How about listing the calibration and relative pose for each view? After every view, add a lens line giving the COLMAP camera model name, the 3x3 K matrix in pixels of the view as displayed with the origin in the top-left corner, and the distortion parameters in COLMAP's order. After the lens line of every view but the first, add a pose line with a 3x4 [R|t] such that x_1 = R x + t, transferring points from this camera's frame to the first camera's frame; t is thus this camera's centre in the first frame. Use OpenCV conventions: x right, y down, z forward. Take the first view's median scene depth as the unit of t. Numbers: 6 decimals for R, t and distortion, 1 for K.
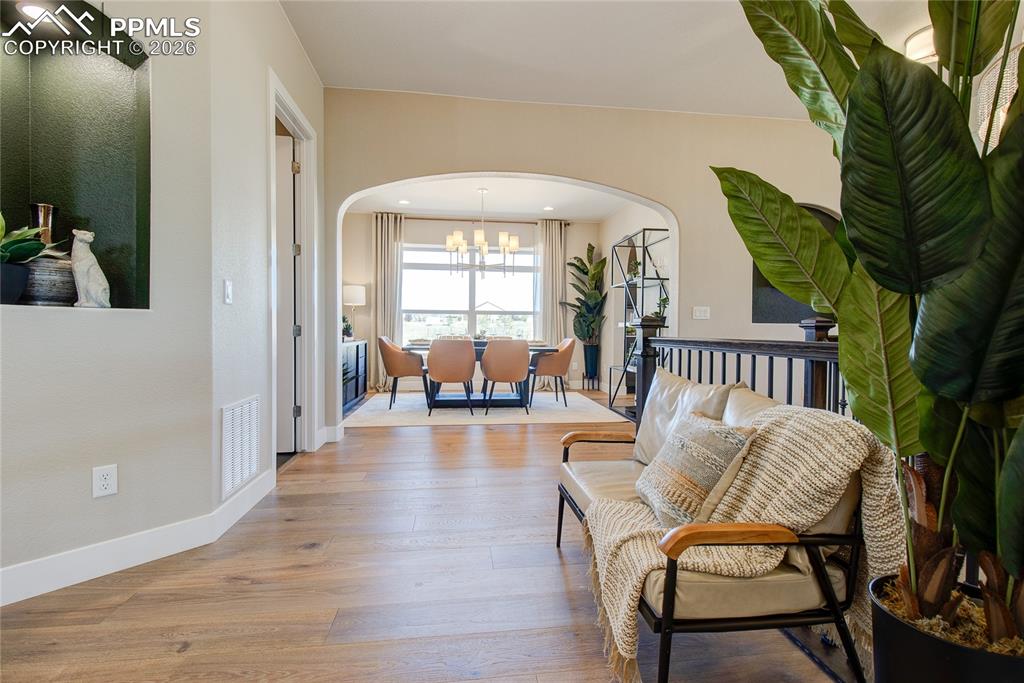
lens RADIAL K [[471.6, 0, 518.5], [0, 471.6, 340.2], [0, 0, 1]] dist [0.020997, -0.012890]
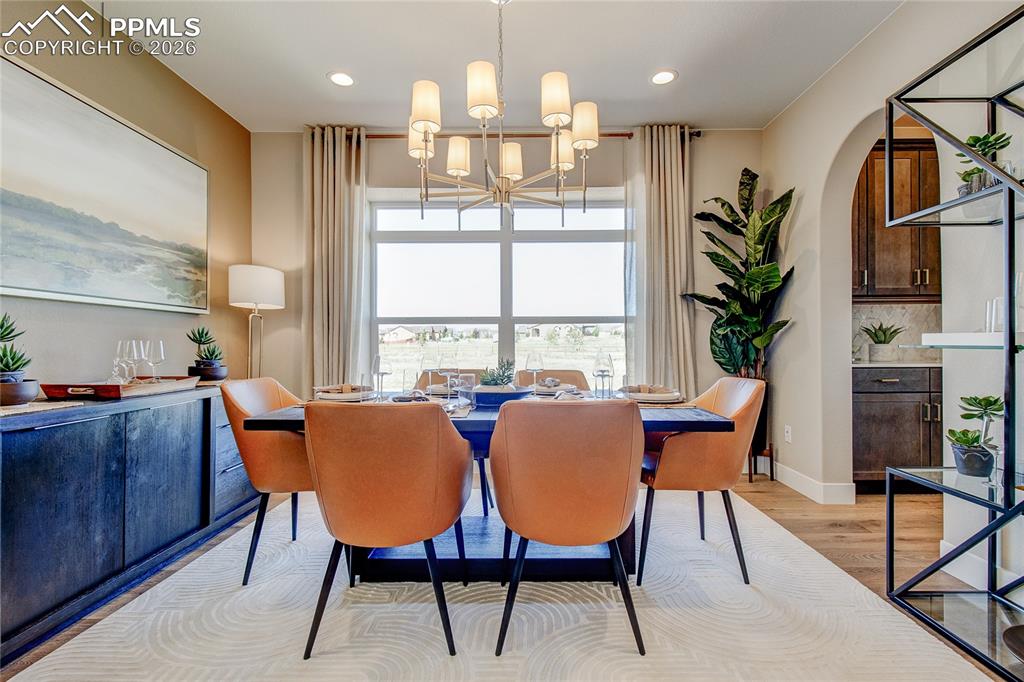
lens RADIAL K [[490.4, 0, 512.0], [0, 490.4, 341.0], [0, 0, 1]] dist [0.022361, -0.021394]
pose [[0.987455, -0.014112, -0.157270, -0.006144], [0.009019, 0.999413, -0.033053, -0.018227], [0.157644, 0.031220, 0.987002, 0.483013]]
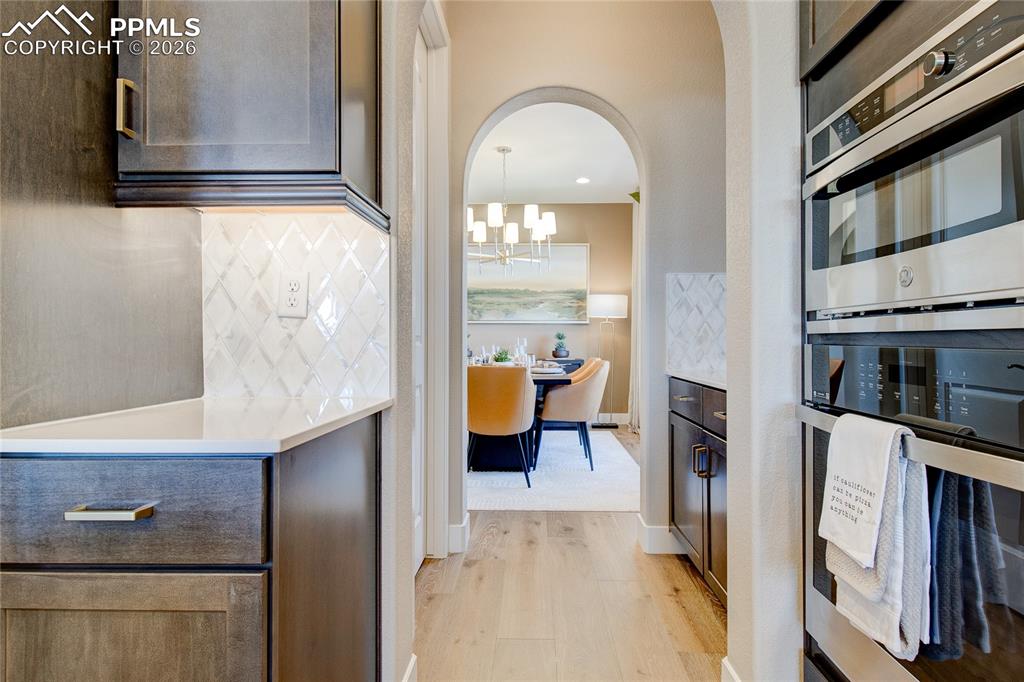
lens RADIAL K [[547.8, 0, 512.0], [0, 547.8, 341.0], [0, 0, 1]] dist [-0.001127, -0.000388]
pose [[-0.181778, -0.008319, -0.983304, 0.556070], [-0.027602, 0.999613, -0.003355, -0.023371], [0.982952, 0.026531, -0.181938, 0.907464]]
